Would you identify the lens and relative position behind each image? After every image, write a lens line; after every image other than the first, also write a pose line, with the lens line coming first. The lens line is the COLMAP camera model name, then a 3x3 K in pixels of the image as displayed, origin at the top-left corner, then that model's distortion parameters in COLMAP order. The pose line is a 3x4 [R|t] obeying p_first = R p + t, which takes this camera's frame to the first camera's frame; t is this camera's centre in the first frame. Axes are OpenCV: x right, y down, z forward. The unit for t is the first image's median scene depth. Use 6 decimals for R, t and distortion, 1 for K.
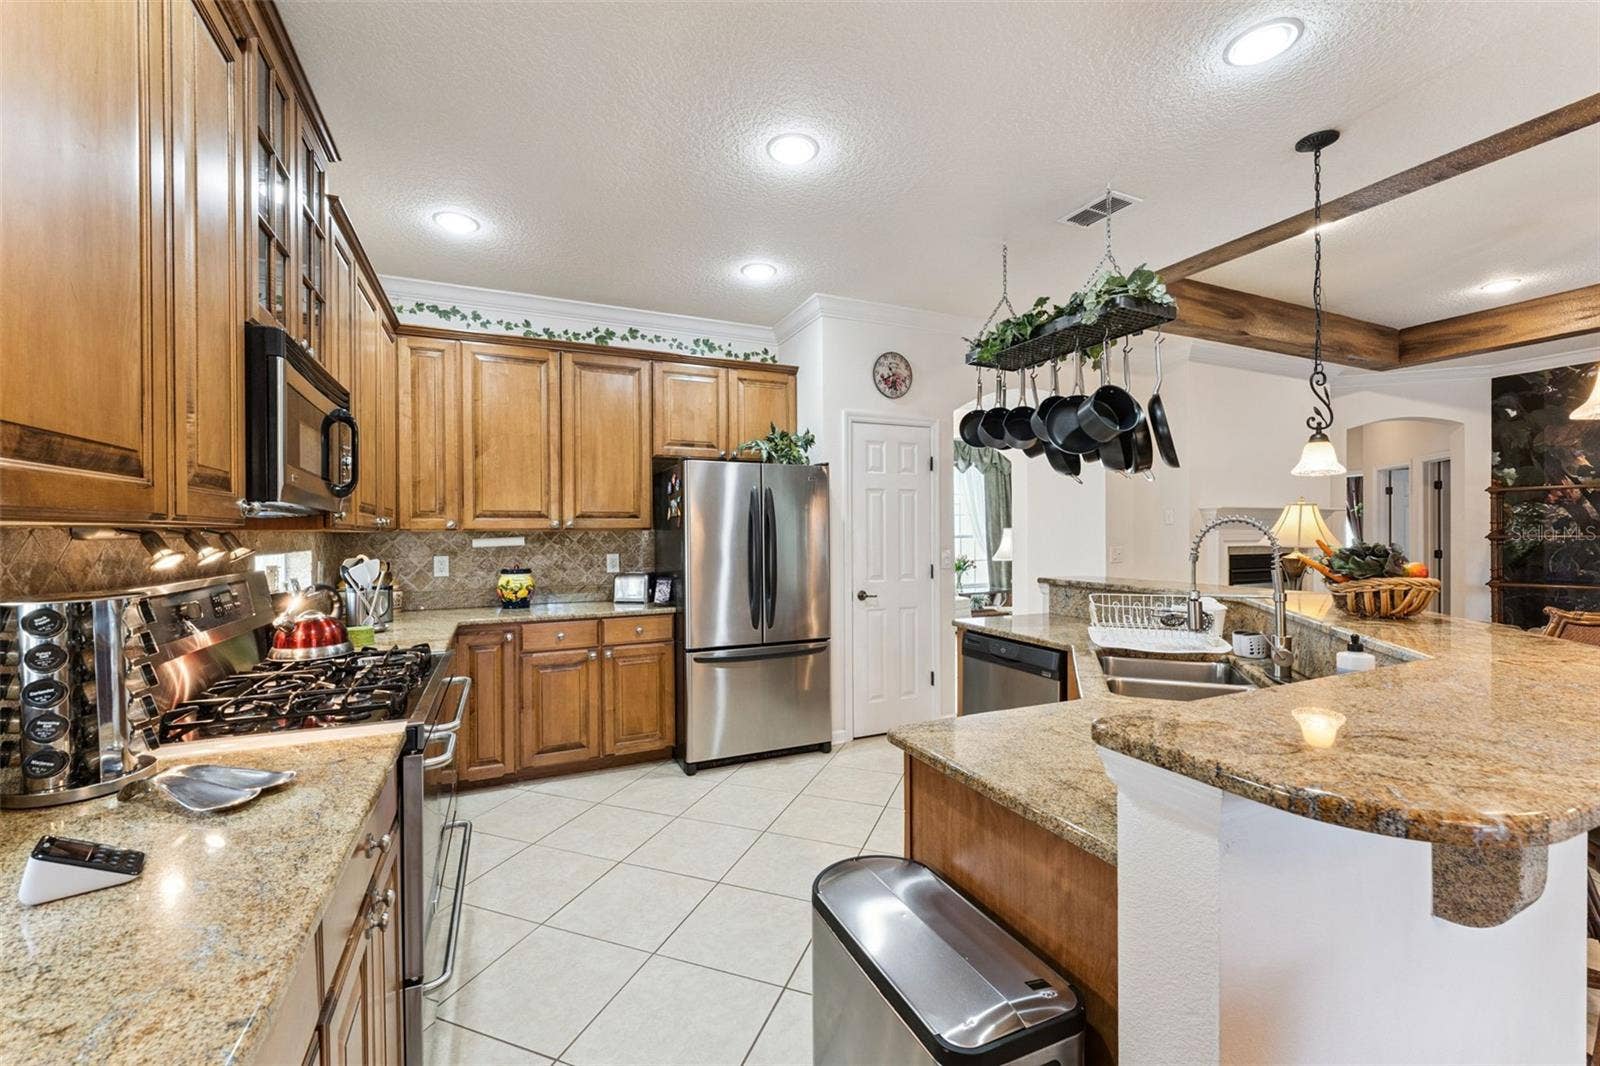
lens RADIAL K [[644.1, 0, 798.9], [0, 644.1, 536.8], [0, 0, 1]] dist [0.000827, 0.000015]
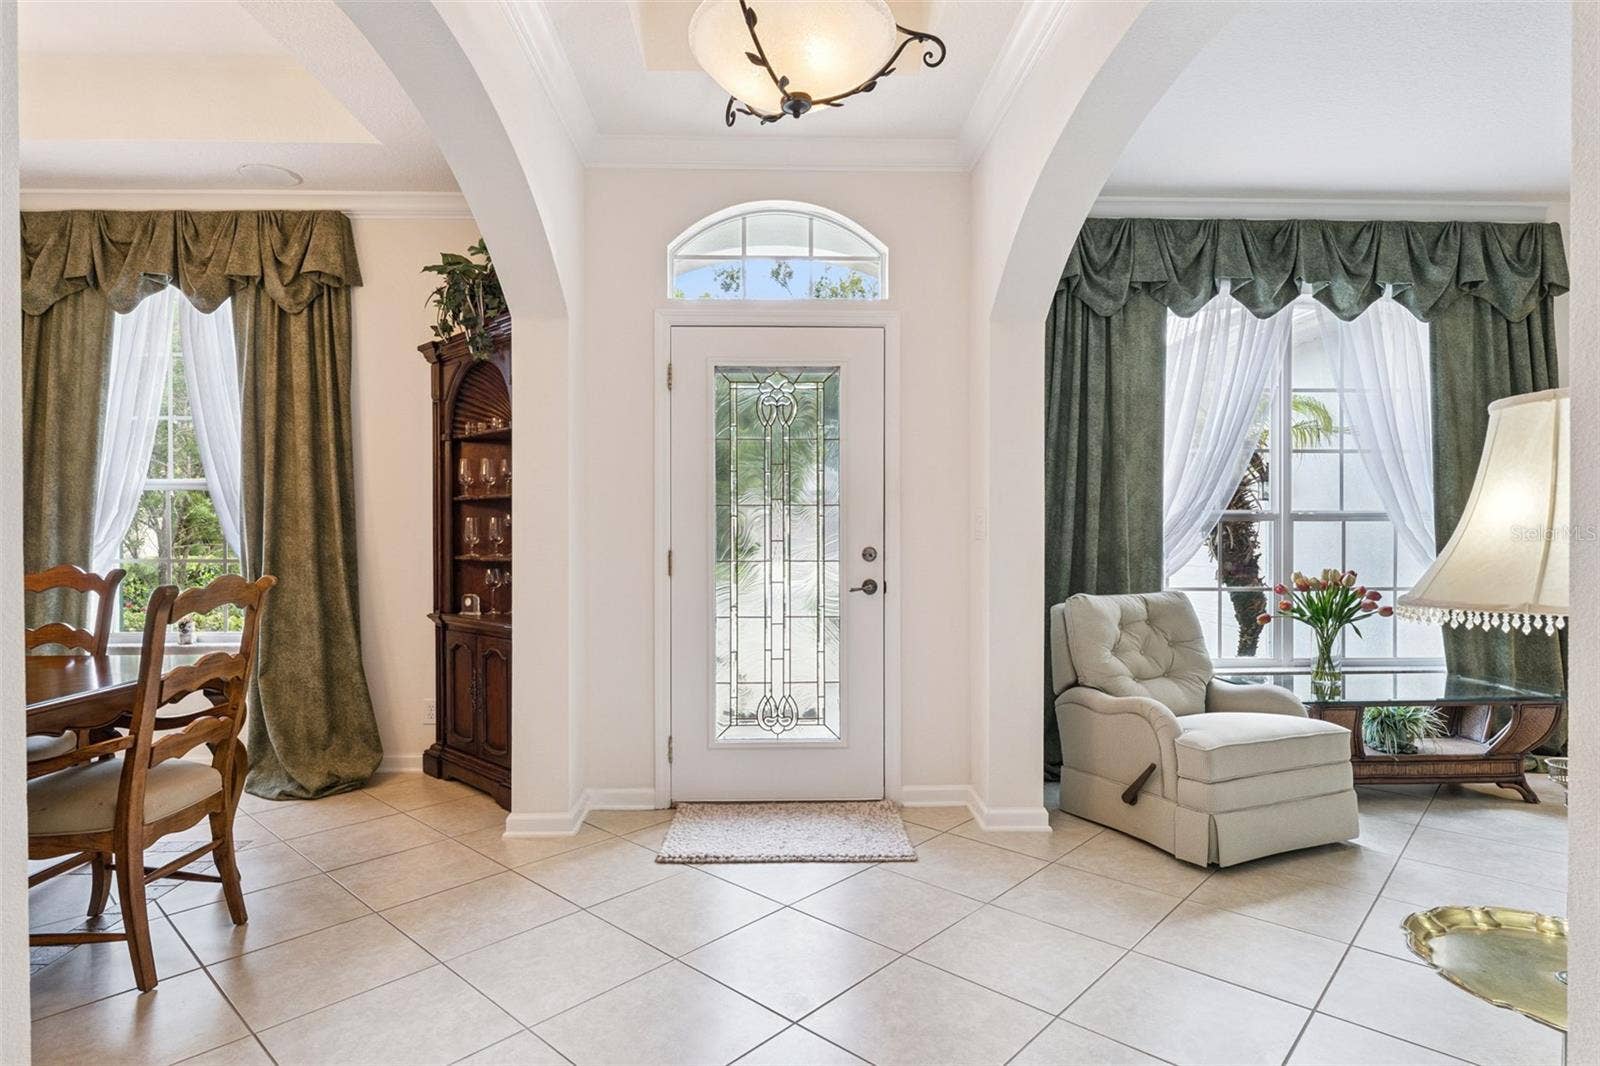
lens RADIAL K [[828.2, 0, 795.5], [0, 828.2, 524.9], [0, 0, 1]] dist [0.003876, 0.000511]
pose [[0.919933, 0.003553, -0.392059, 0.380256], [-0.005753, 0.999974, -0.004435, 0.021222], [0.392032, 0.006335, 0.919930, 1.181876]]
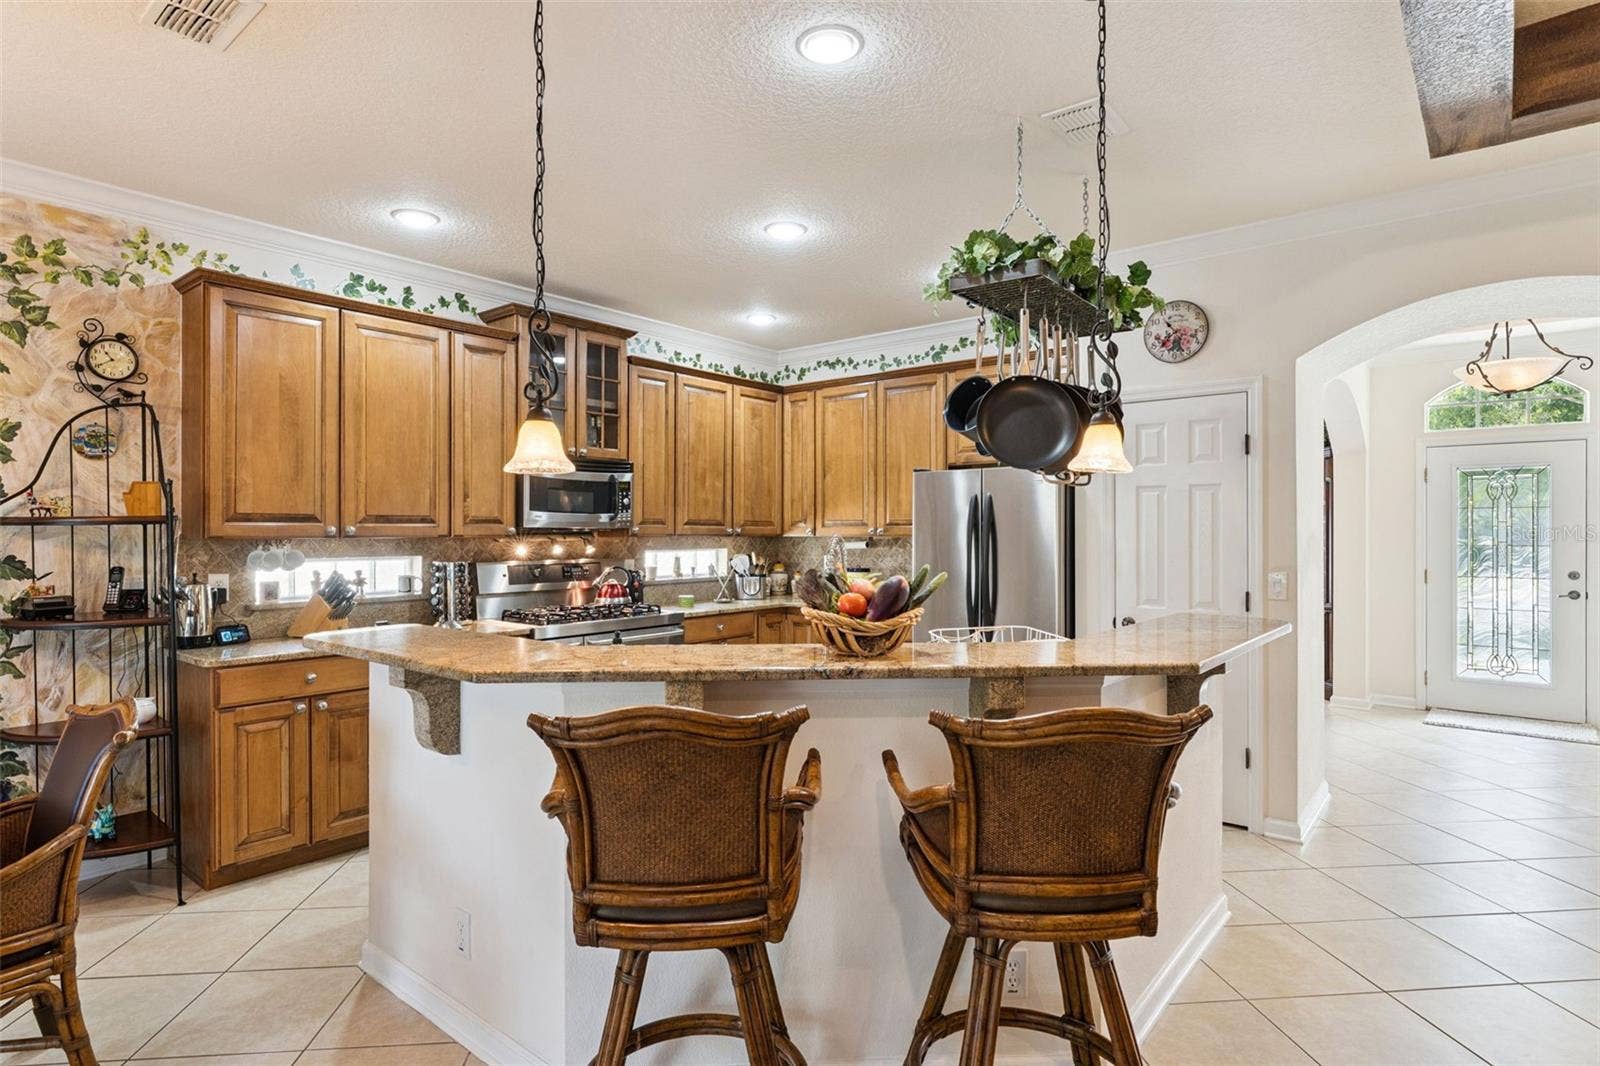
lens RADIAL K [[860.3, 0, 799.9], [0, 860.3, 527.7], [0, 0, 1]] dist [-0.000787, -0.000012]
pose [[0.435912, 0.003554, -0.899982, 0.854962], [-0.009549, 0.999954, -0.000676, -0.020173], [0.899939, 0.008888, 0.435926, 0.179844]]
